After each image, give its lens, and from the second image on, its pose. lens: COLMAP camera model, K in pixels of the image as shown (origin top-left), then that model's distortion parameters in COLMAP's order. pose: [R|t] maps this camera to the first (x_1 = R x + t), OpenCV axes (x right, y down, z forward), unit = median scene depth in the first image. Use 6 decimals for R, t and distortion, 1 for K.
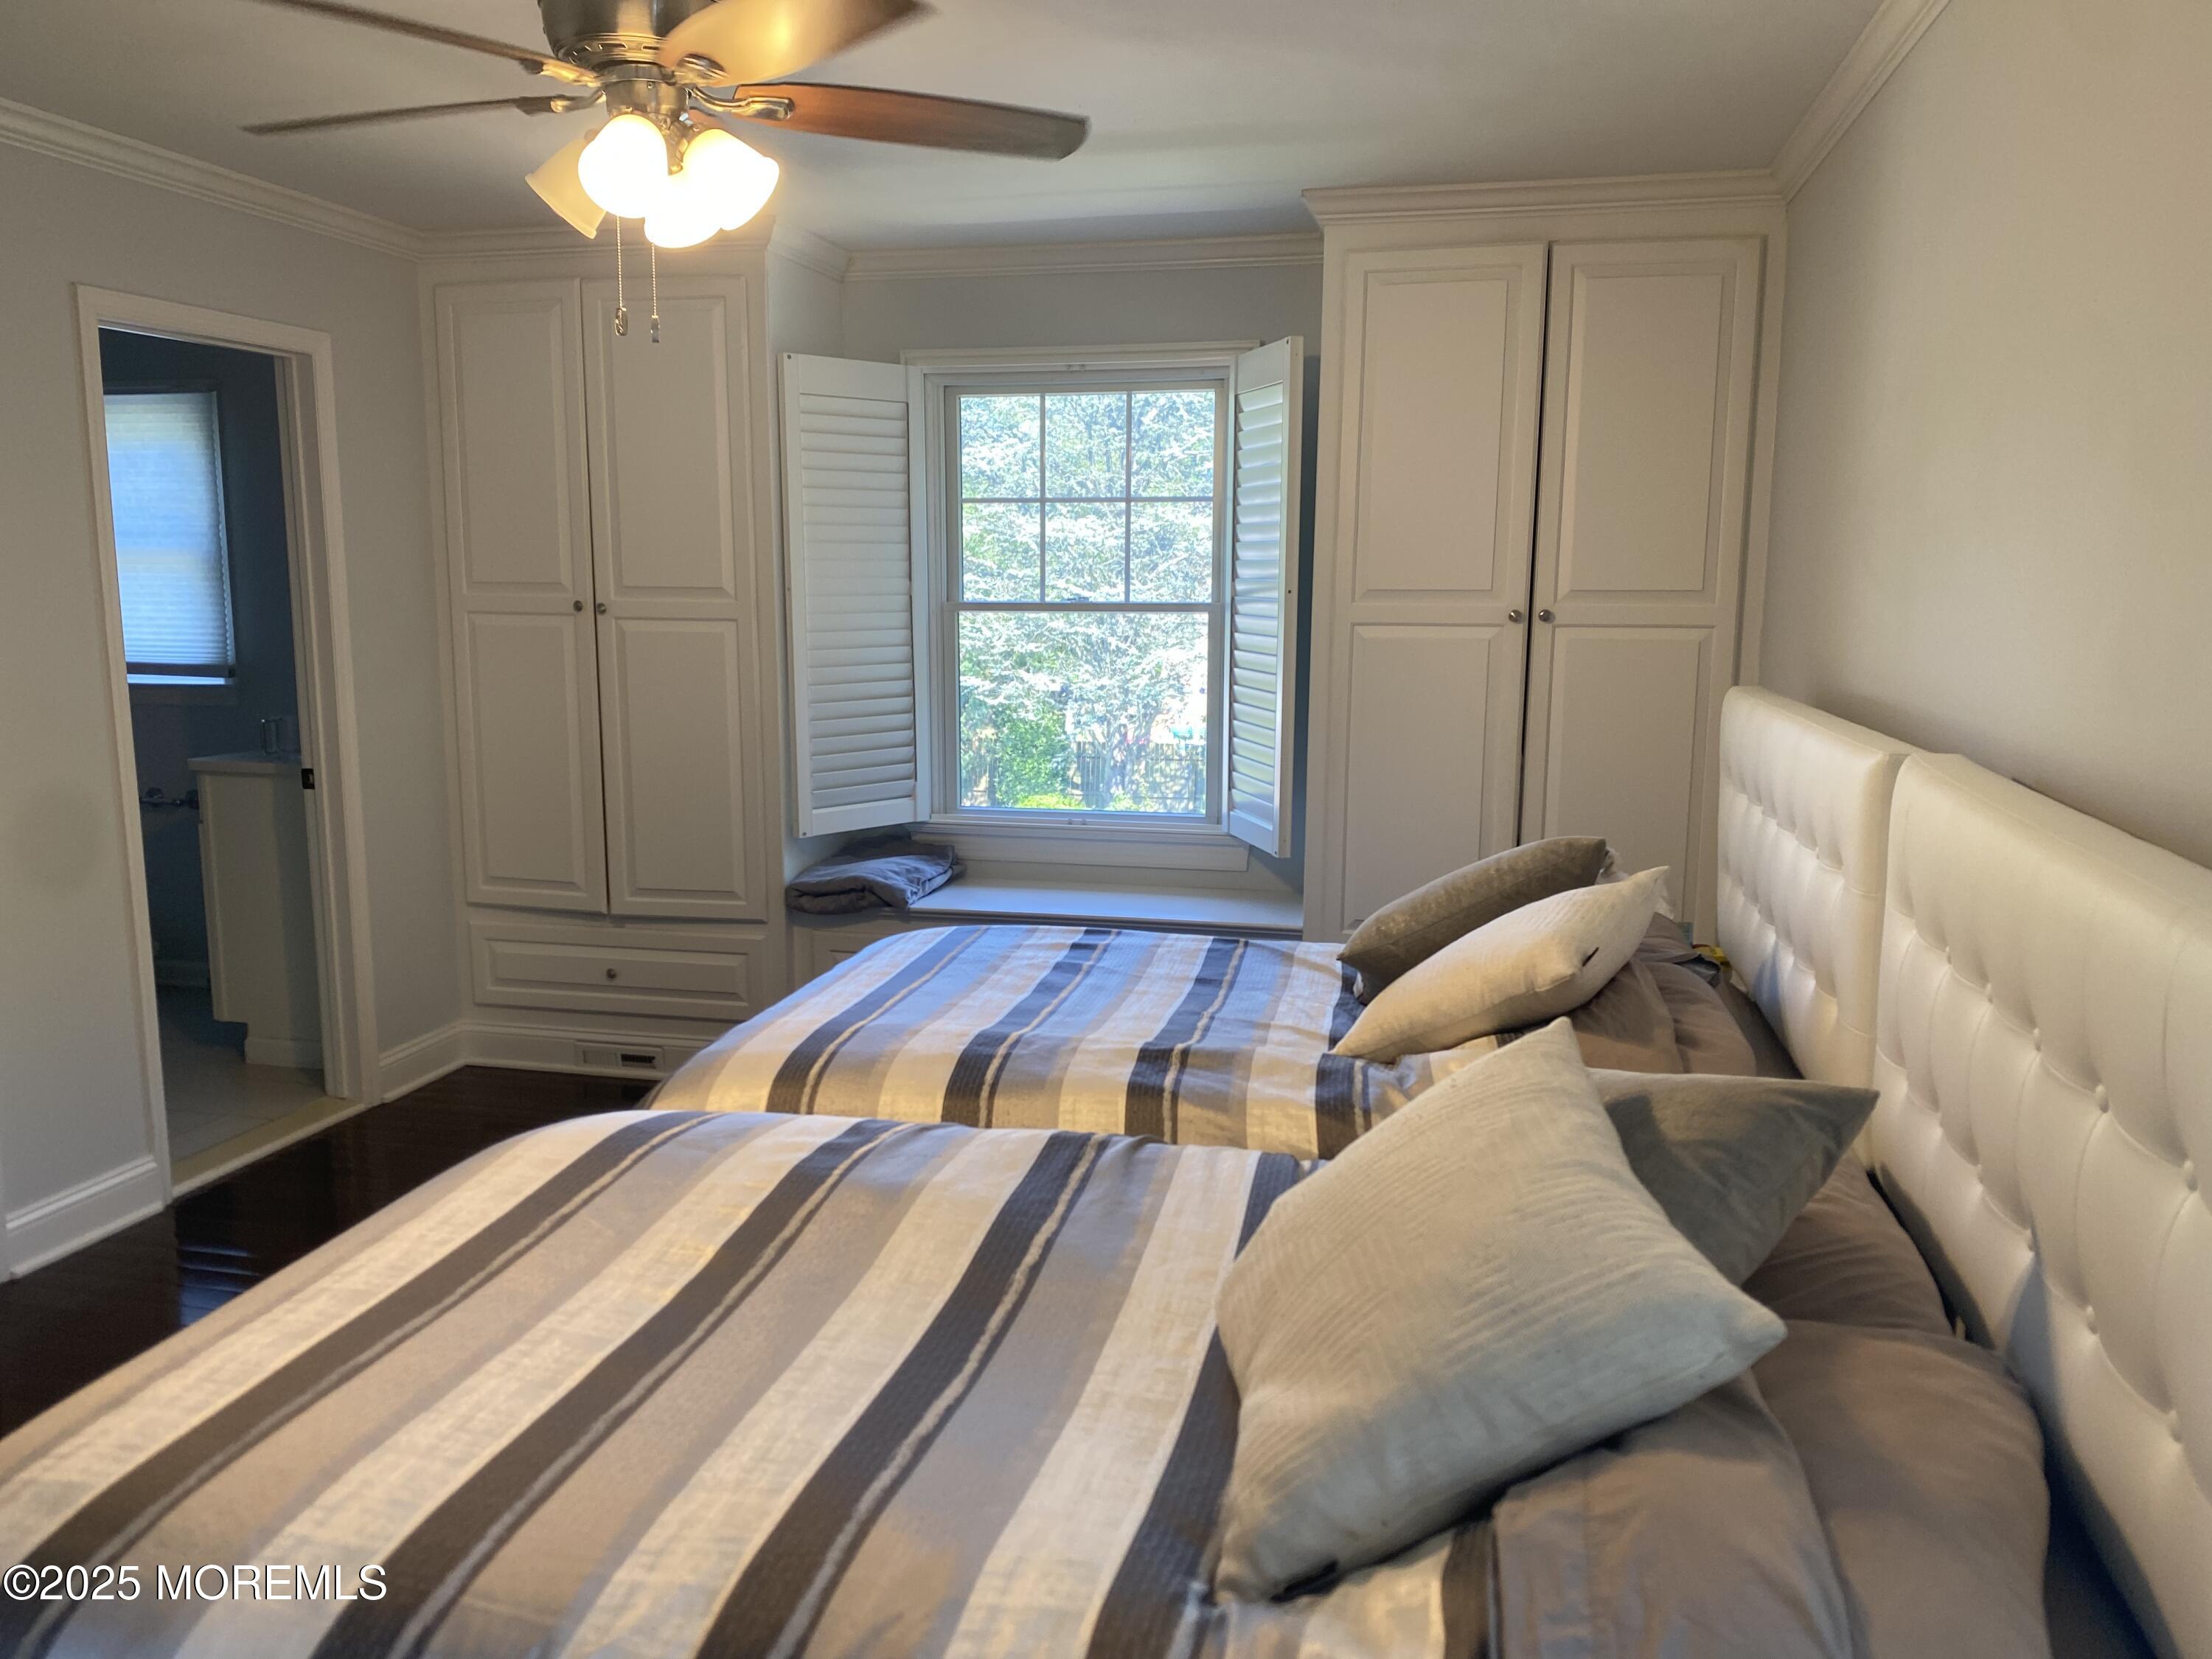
lens RADIAL K [[1676.3, 0, 1105.6], [0, 1676.3, 844.6], [0, 0, 1]] dist [0.000503, -0.001299]
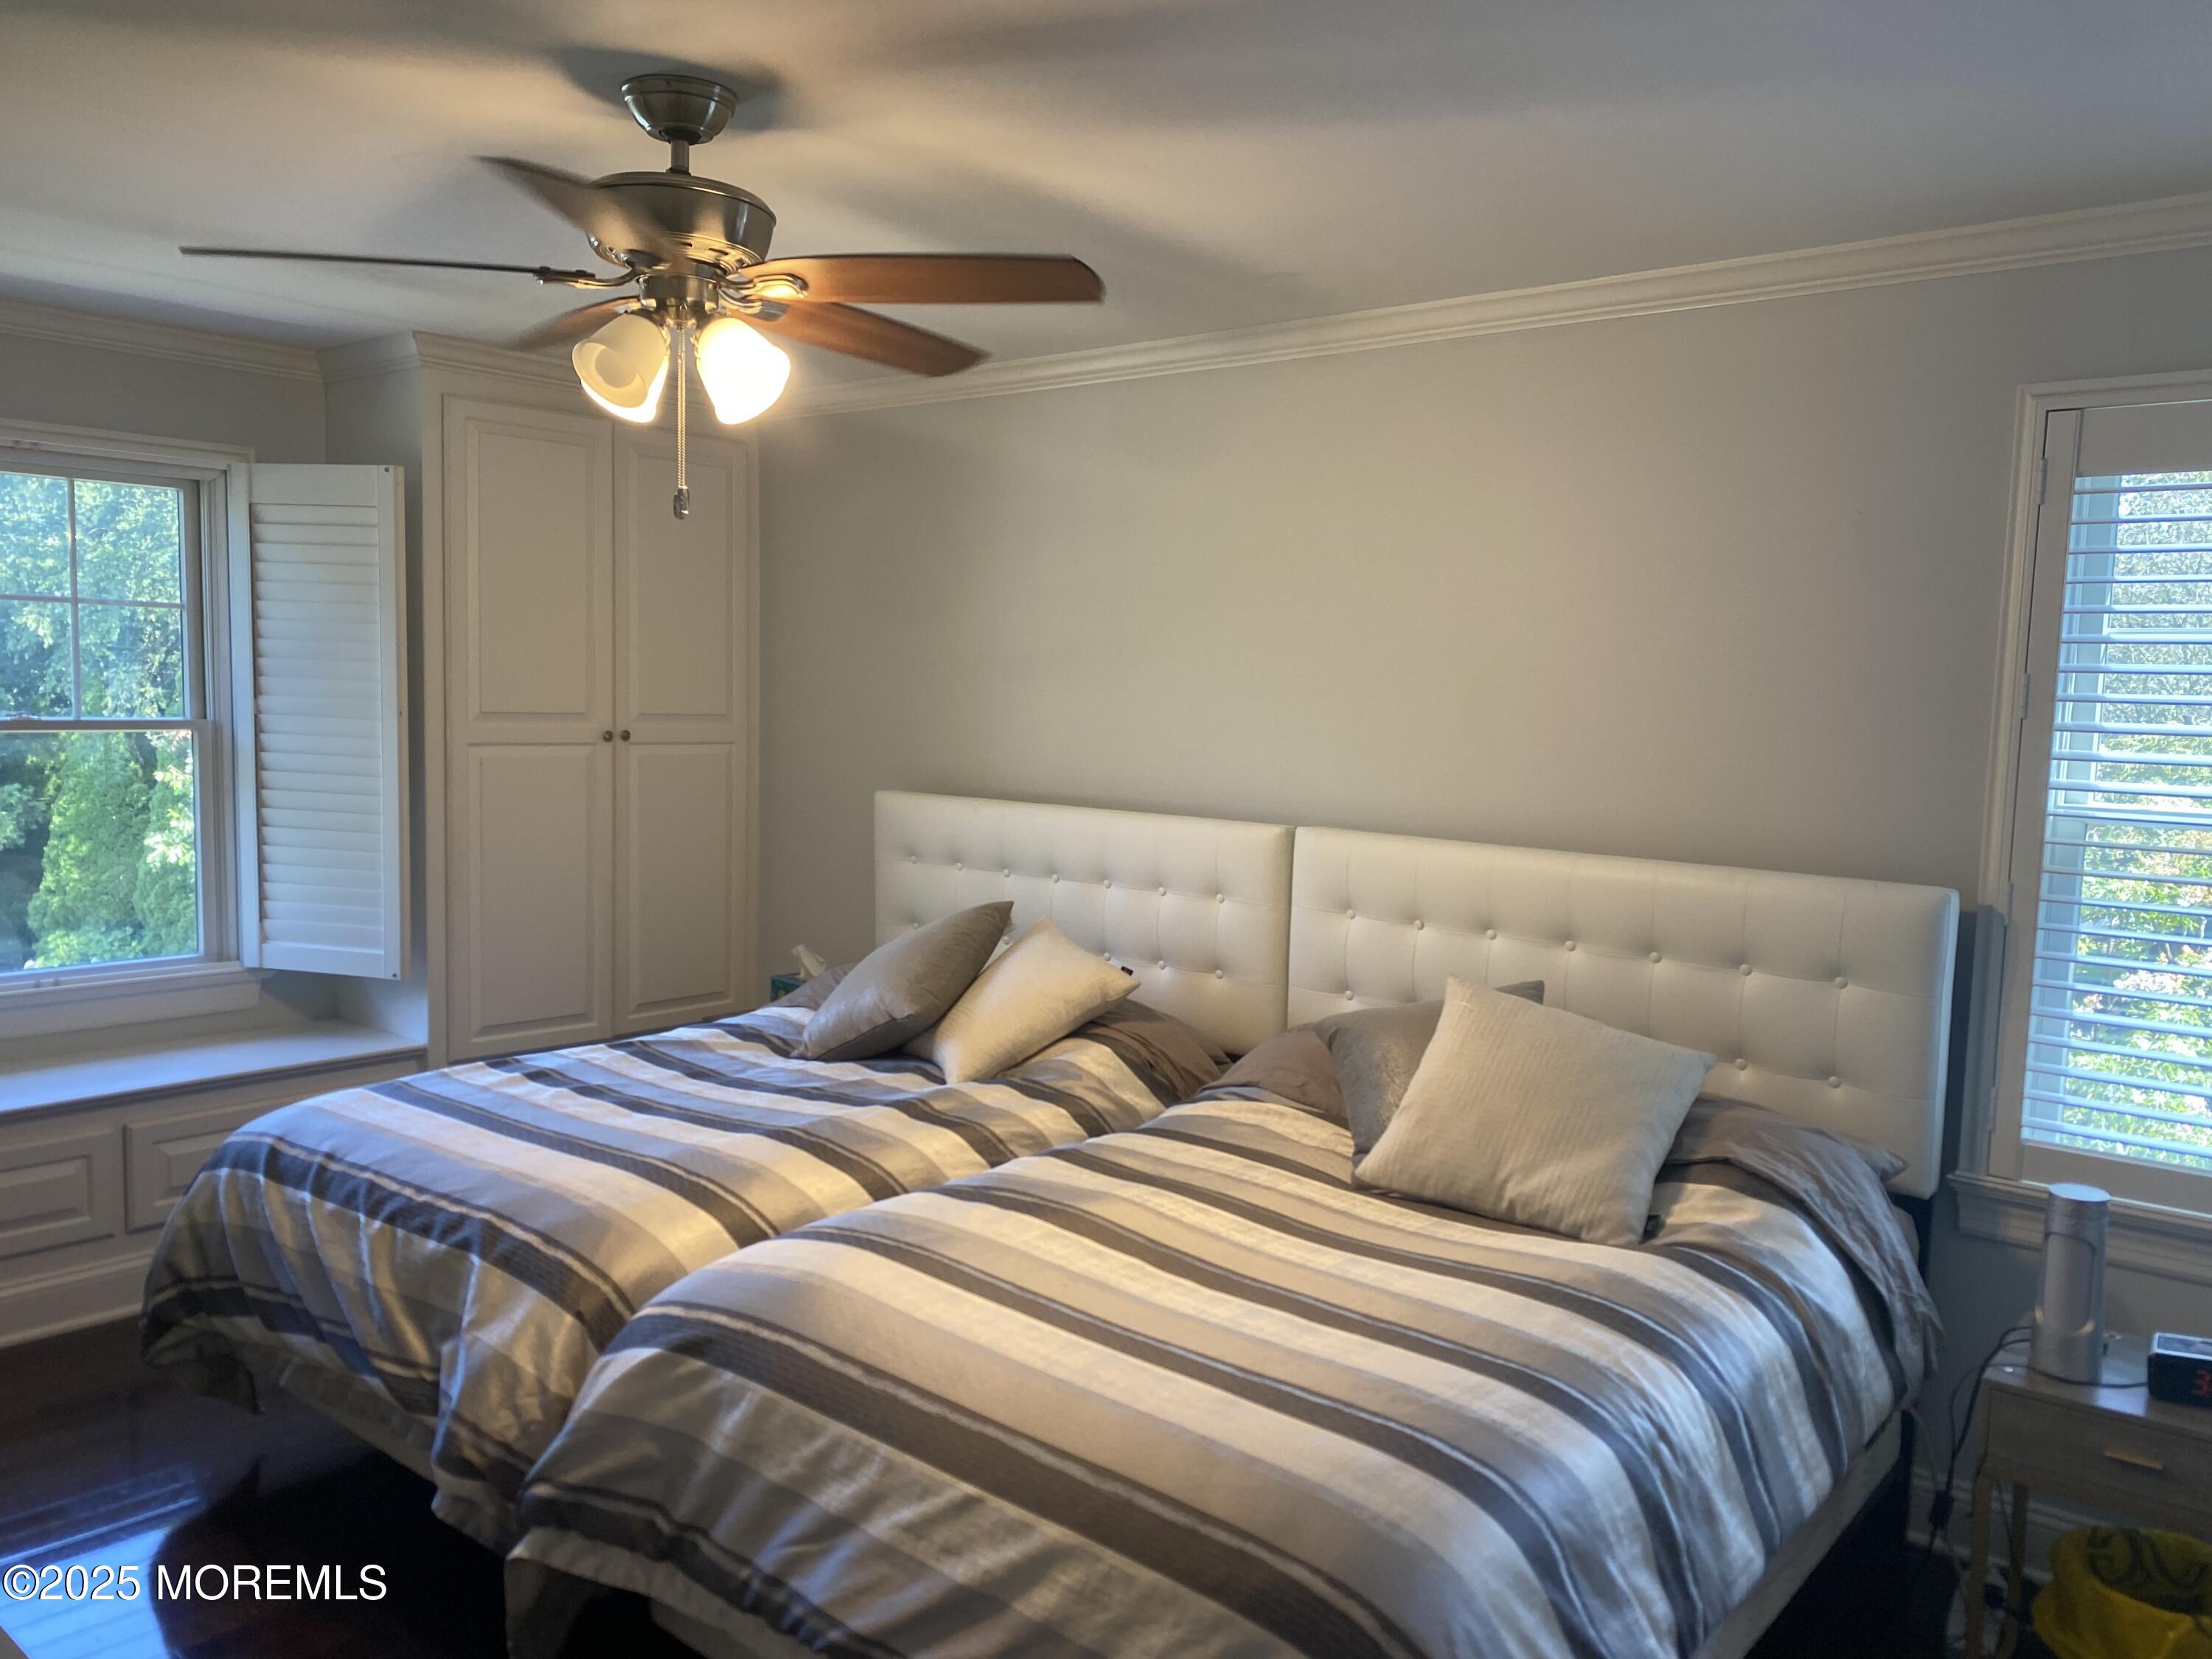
lens RADIAL K [[1676.3, 0, 1103.1], [0, 1676.3, 824.2], [0, 0, 1]] dist [0.000503, -0.001299]
pose [[0.492748, -0.053622, 0.868518, -0.503833], [0.111244, 0.993792, -0.001758, -0.031961], [-0.863032, 0.097484, 0.495654, 0.128285]]
